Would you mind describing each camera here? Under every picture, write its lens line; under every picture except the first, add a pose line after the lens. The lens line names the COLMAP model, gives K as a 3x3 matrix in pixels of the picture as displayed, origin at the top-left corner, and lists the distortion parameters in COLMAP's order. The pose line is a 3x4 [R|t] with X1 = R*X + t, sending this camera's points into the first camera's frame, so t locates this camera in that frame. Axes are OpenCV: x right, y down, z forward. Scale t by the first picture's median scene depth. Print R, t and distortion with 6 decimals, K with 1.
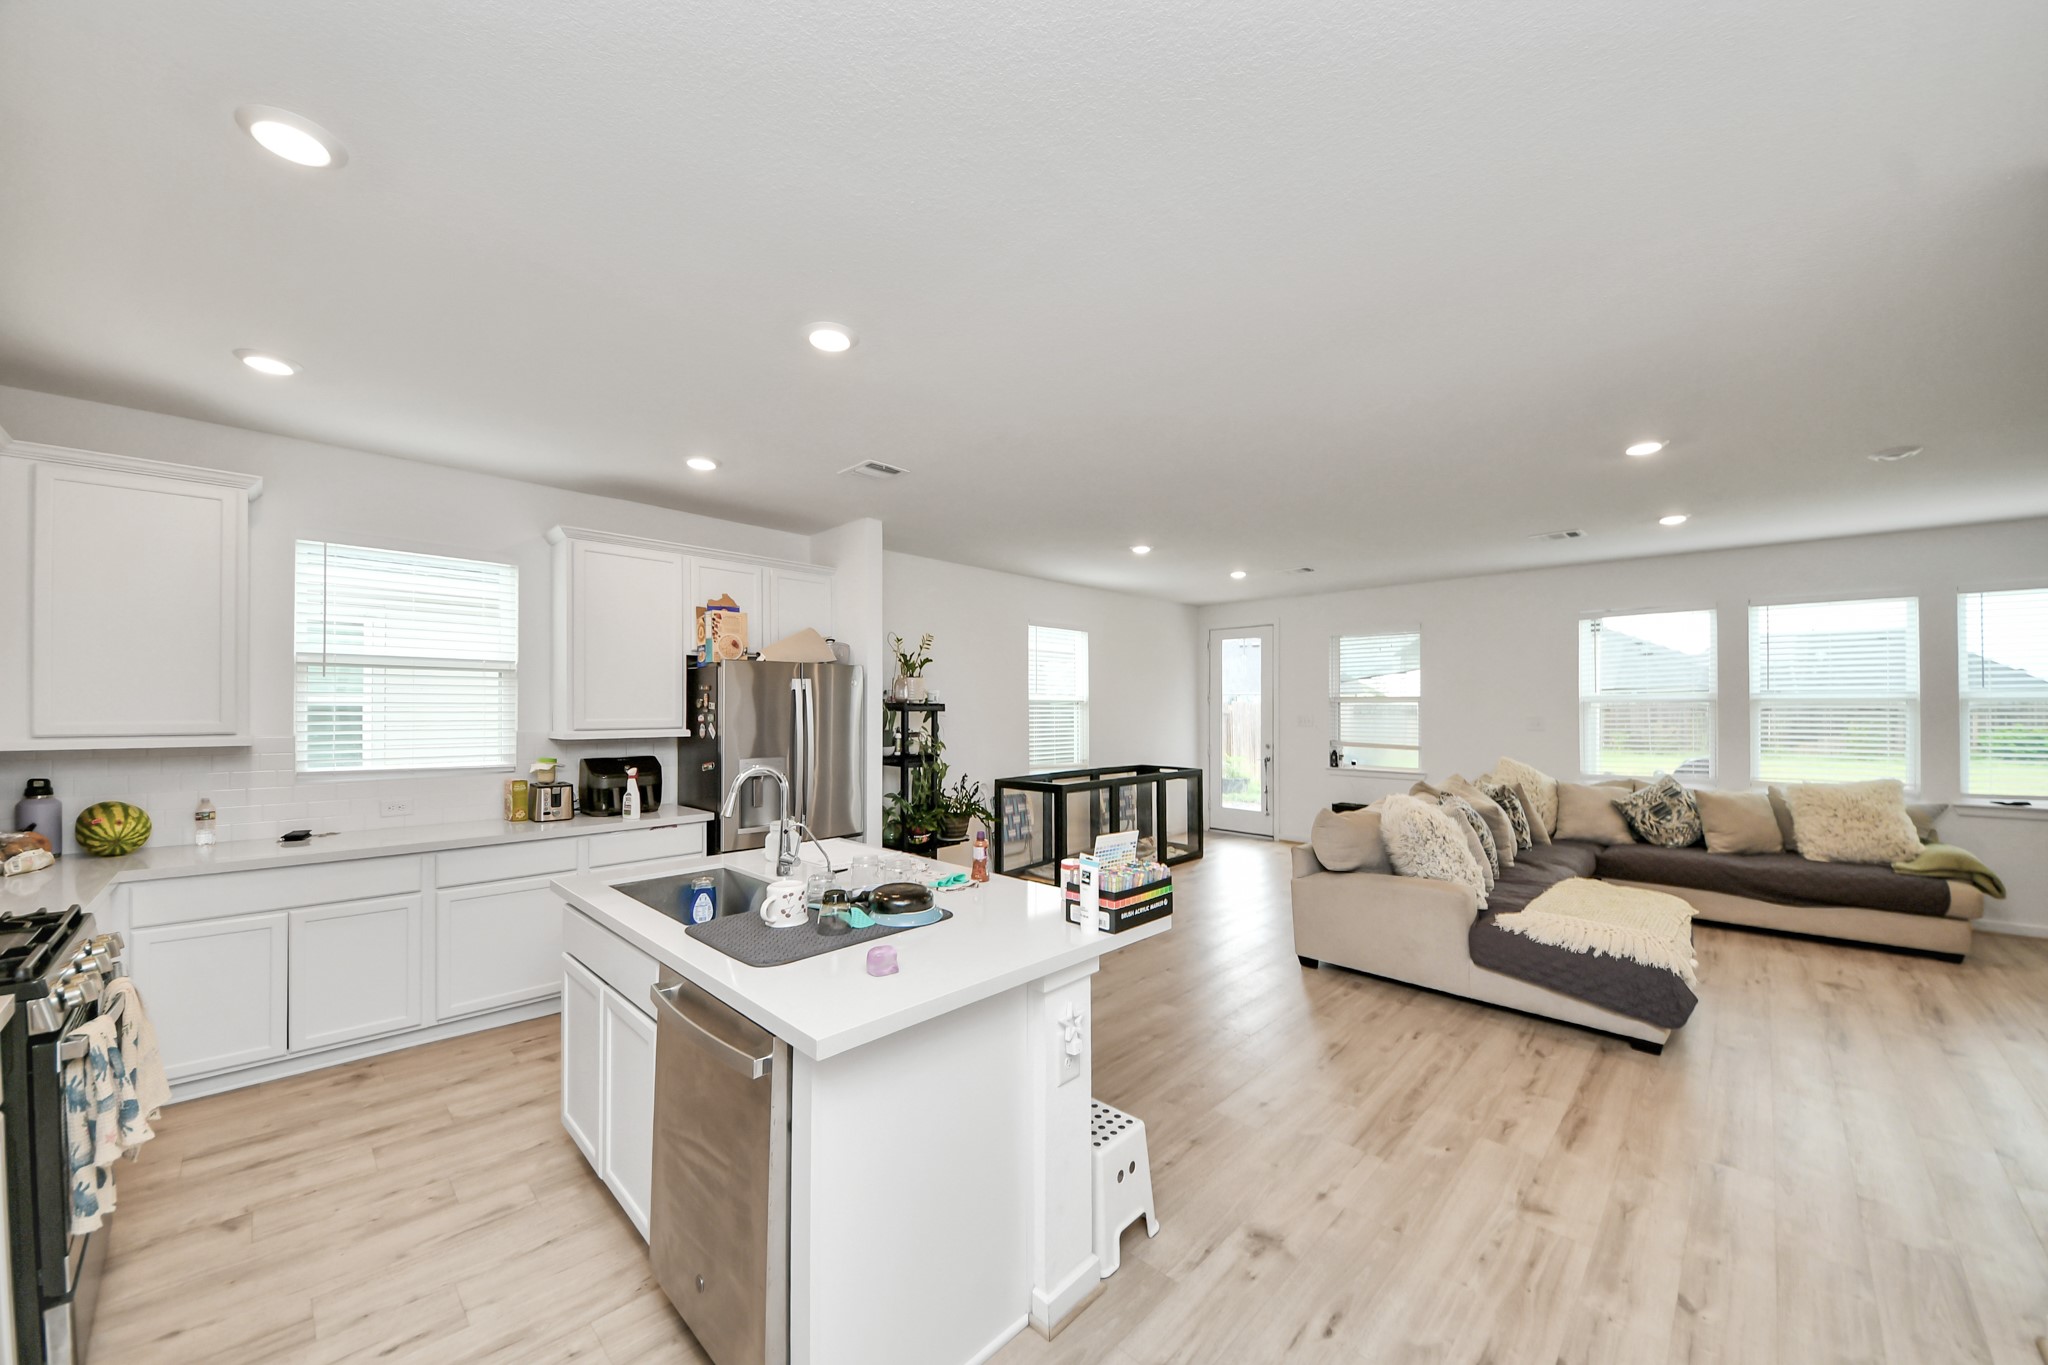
lens RADIAL K [[736.0, 0, 1022.0], [0, 736.0, 697.2], [0, 0, 1]] dist [-0.000956, -0.004923]
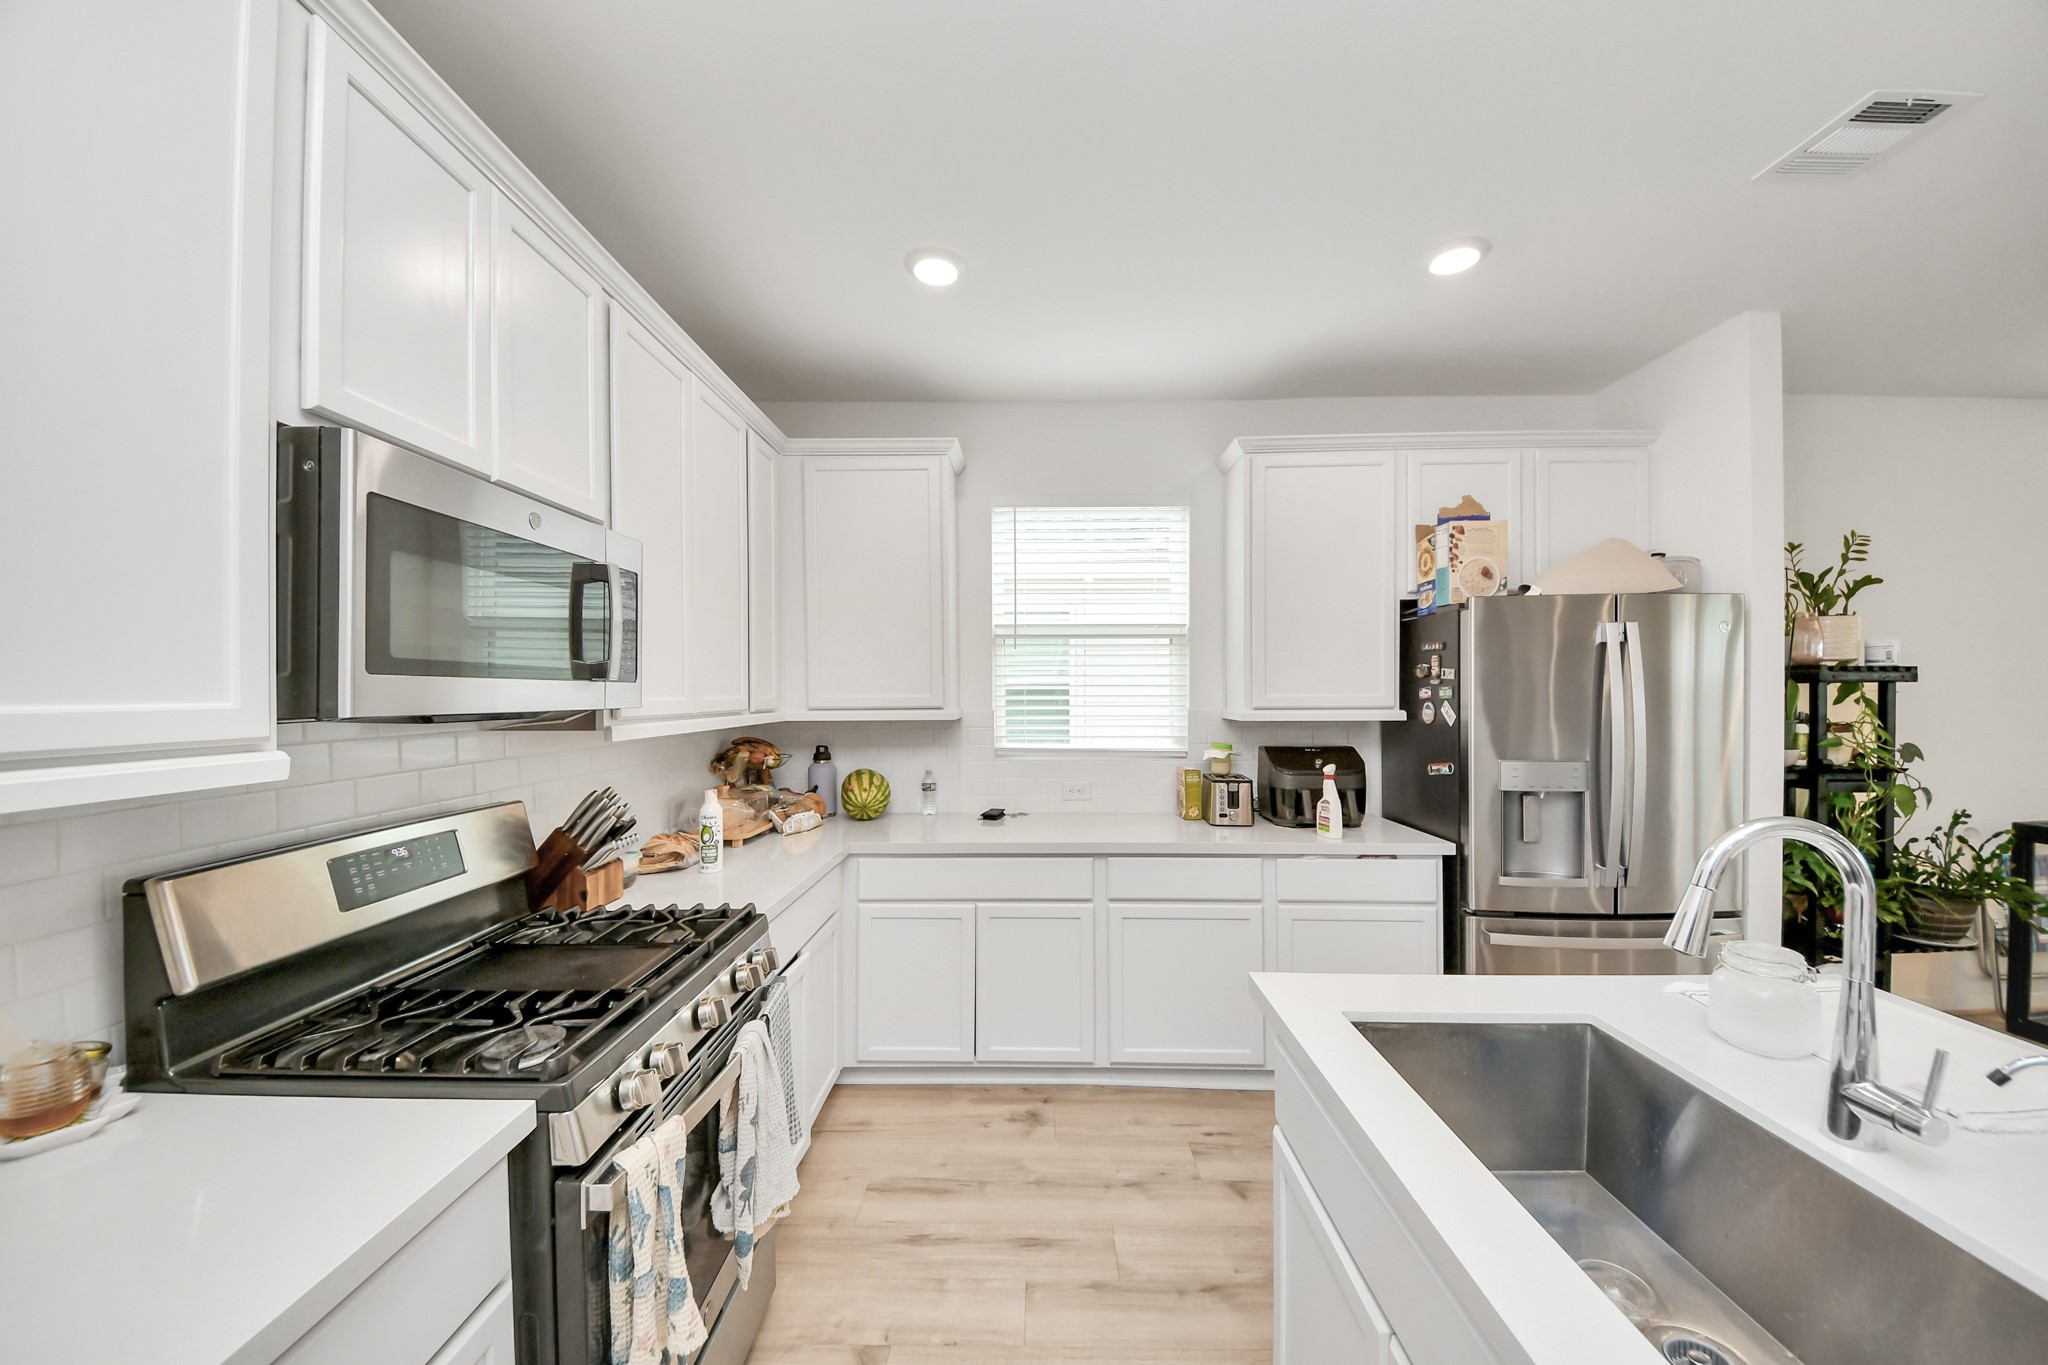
lens RADIAL K [[736.0, 0, 1022.0], [0, 736.0, 697.2], [0, 0, 1]] dist [-0.000956, -0.004923]
pose [[0.682965, 0.003424, -0.730443, -0.217384], [0.014792, 0.999719, 0.018517, 0.015545], [0.730301, -0.023451, 0.682723, 0.307991]]
